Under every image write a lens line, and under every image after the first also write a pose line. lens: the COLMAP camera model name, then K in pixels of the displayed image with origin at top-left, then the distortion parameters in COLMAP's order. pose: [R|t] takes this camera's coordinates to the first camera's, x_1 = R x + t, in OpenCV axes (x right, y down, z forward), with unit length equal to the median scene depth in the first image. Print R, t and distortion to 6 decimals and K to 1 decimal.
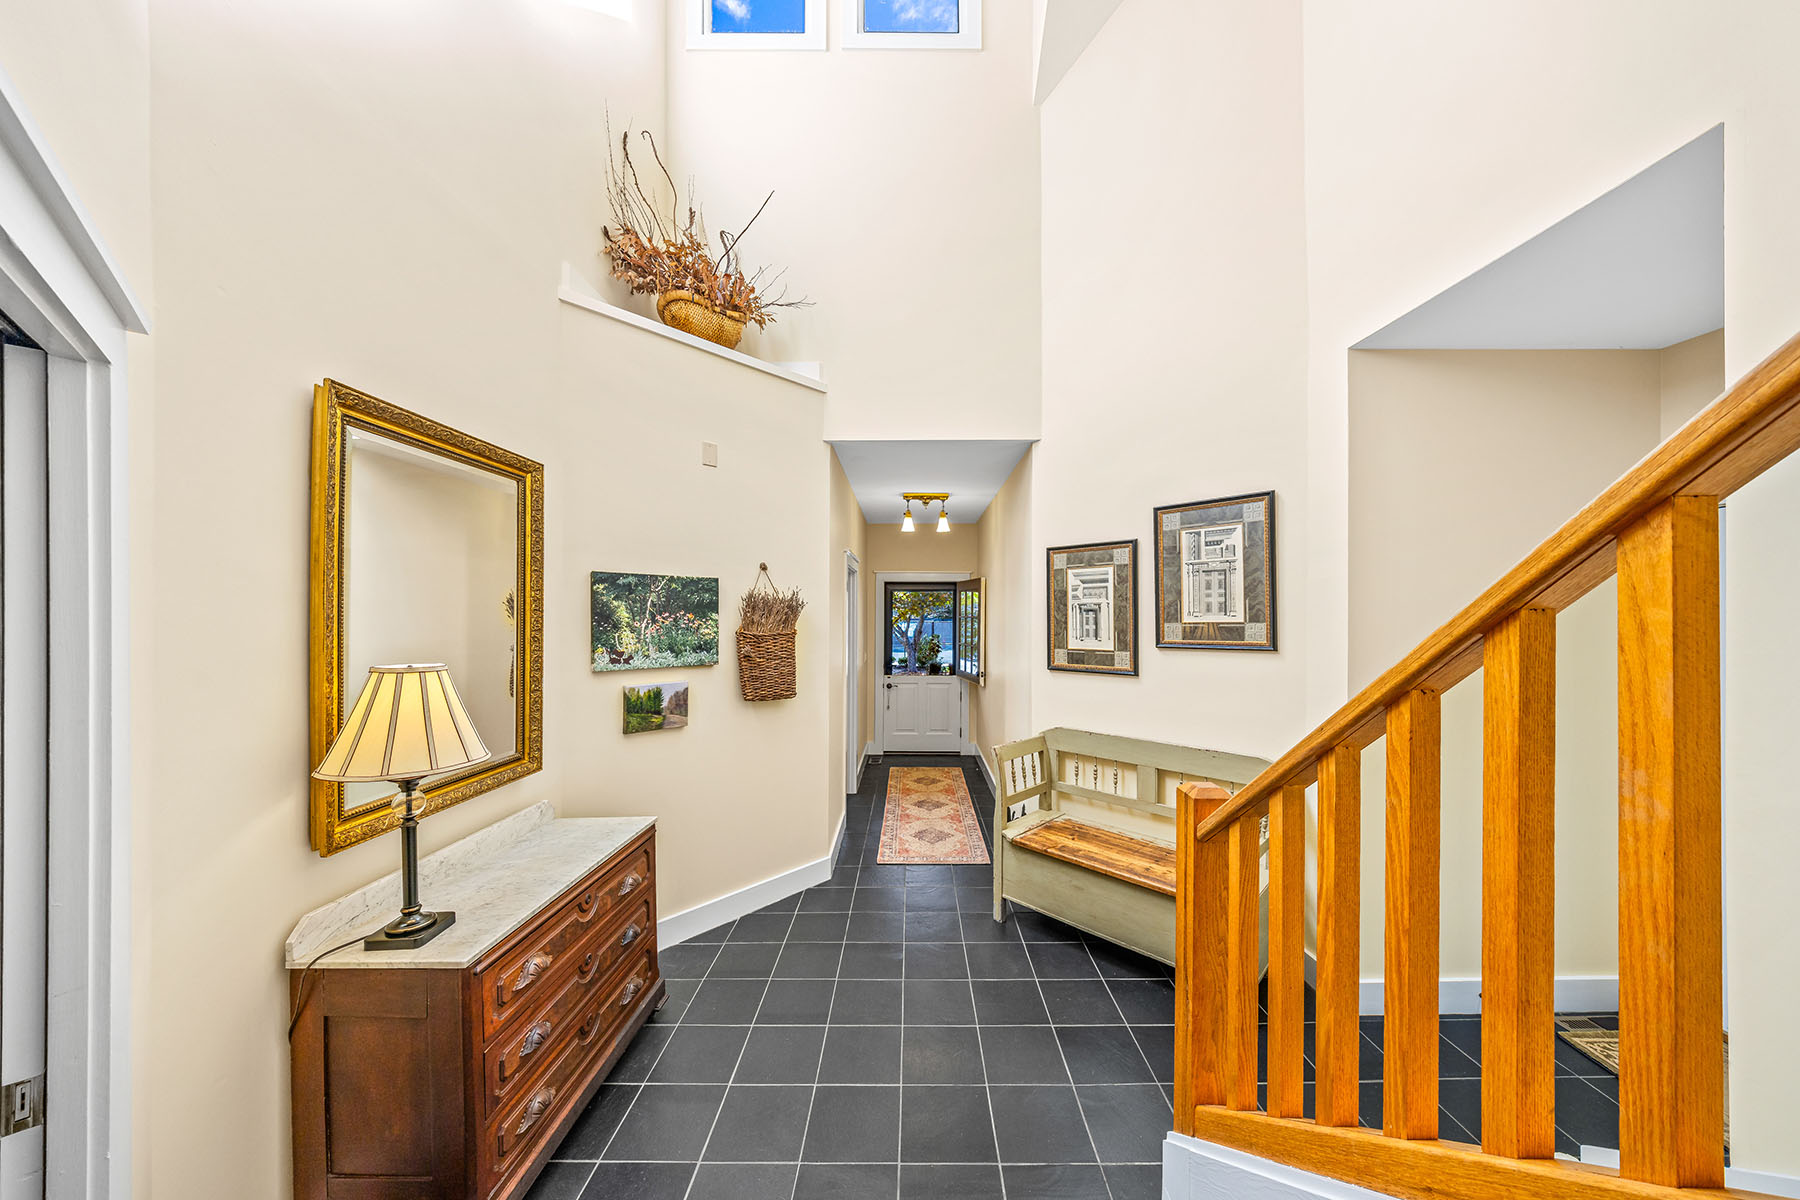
lens RADIAL K [[574.0, 0, 902.0], [0, 574.0, 612.9], [0, 0, 1]] dist [0.011354, 0.000067]
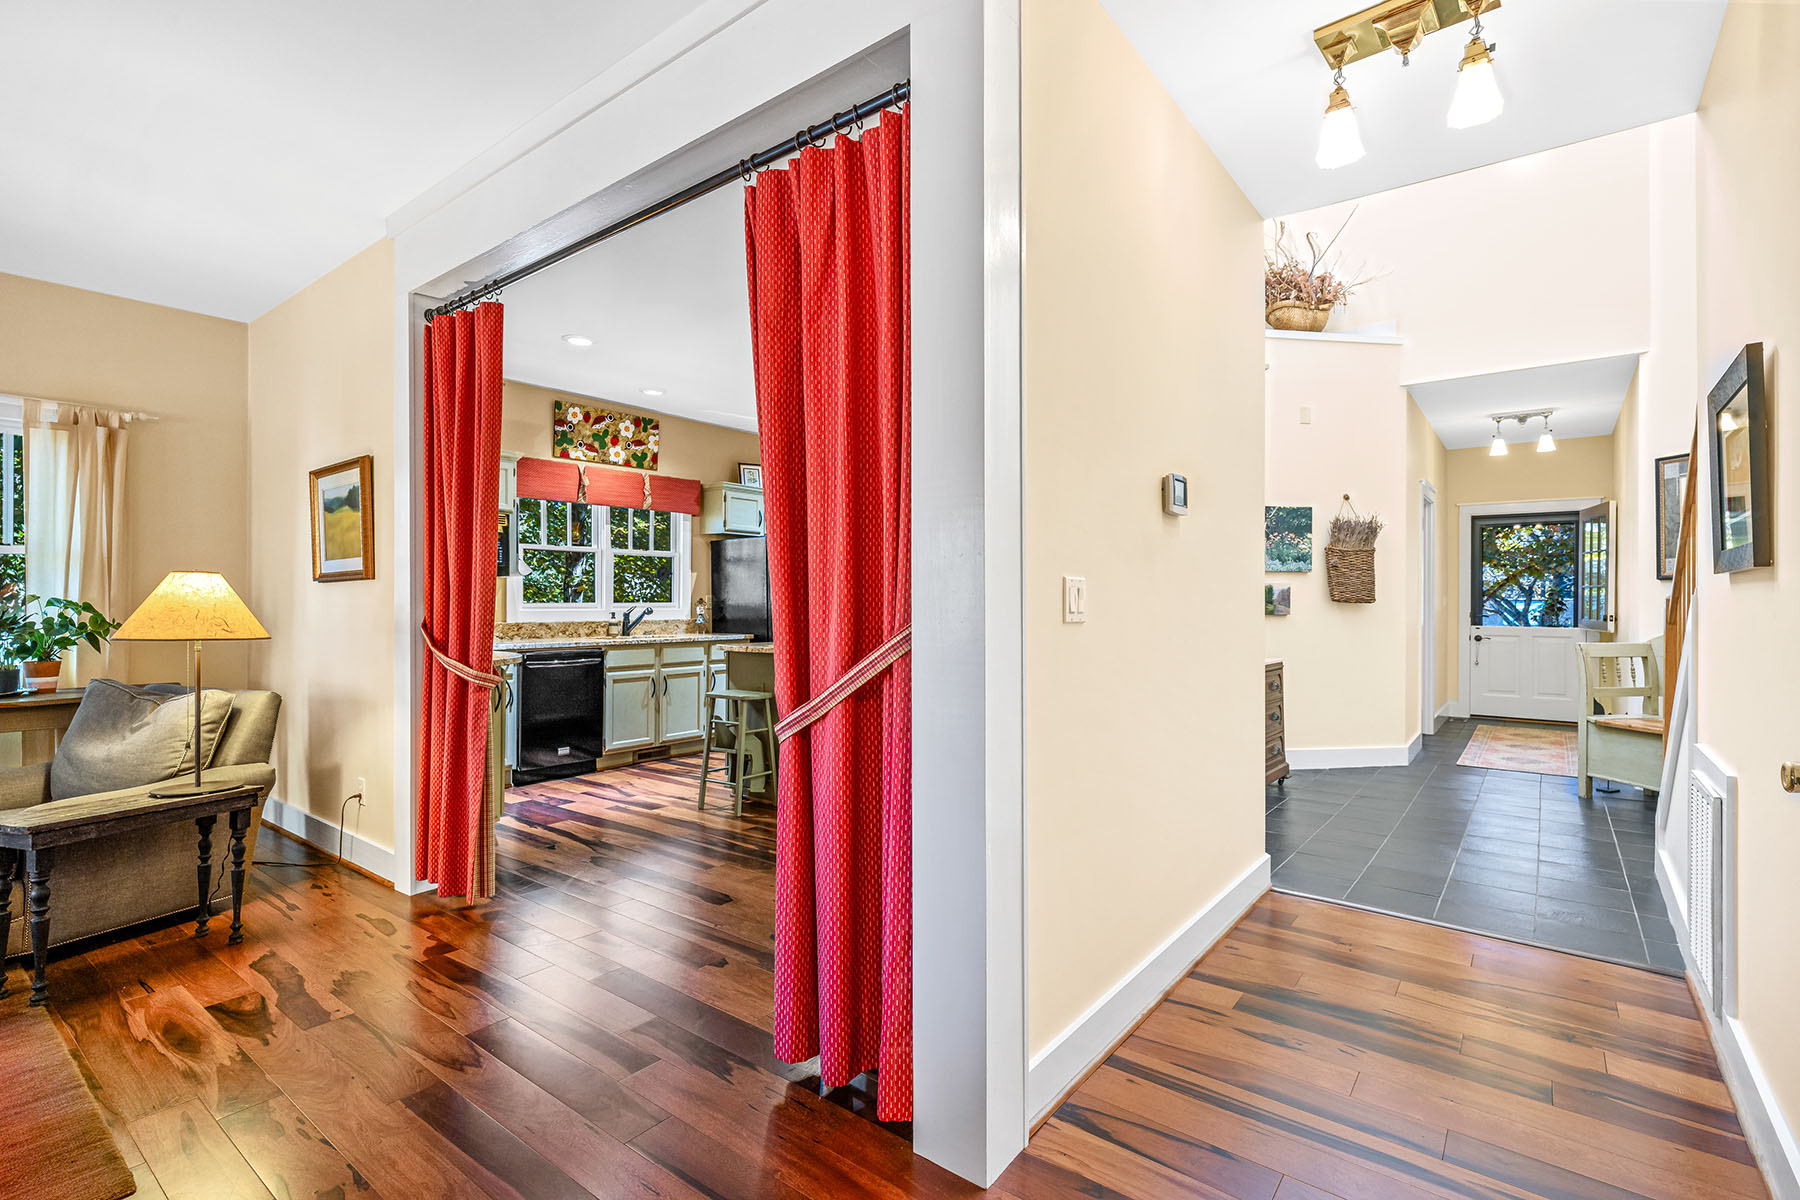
lens RADIAL K [[835.9, 0, 898.1], [0, 835.9, 604.3], [0, 0, 1]] dist [-0.007418, -0.001859]
pose [[0.797817, -0.000097, -0.602899, 0.074258], [0.003160, 0.999987, 0.004021, 0.142819], [0.602891, -0.005114, 0.797807, -1.036740]]
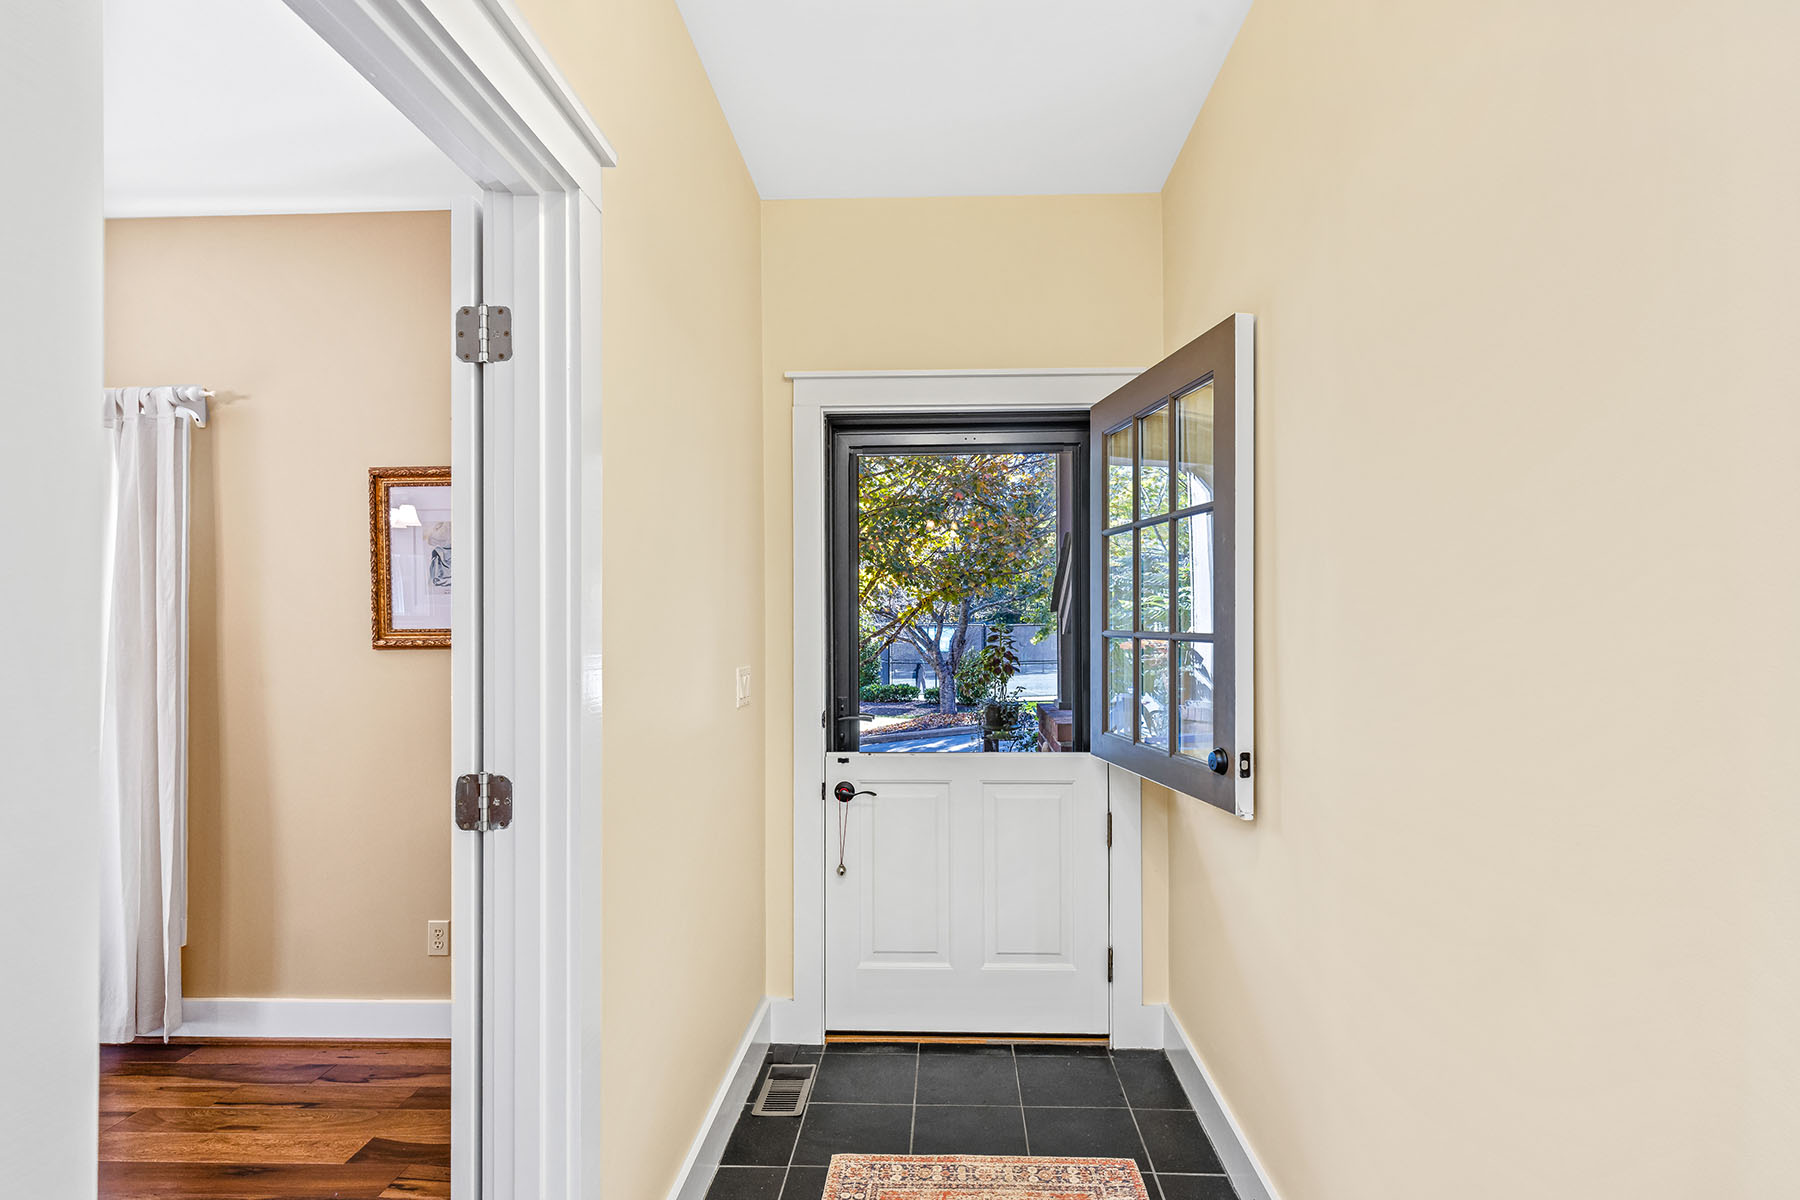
lens RADIAL K [[892.0, 0, 915.2], [0, 892.0, 615.3], [0, 0, 1]] dist [-0.000320, -0.001817]
pose [[0.999736, -0.008989, -0.021123, 0.043816], [0.008906, 0.999952, -0.004016, 0.092484], [0.021158, 0.003827, 0.999769, 1.183919]]
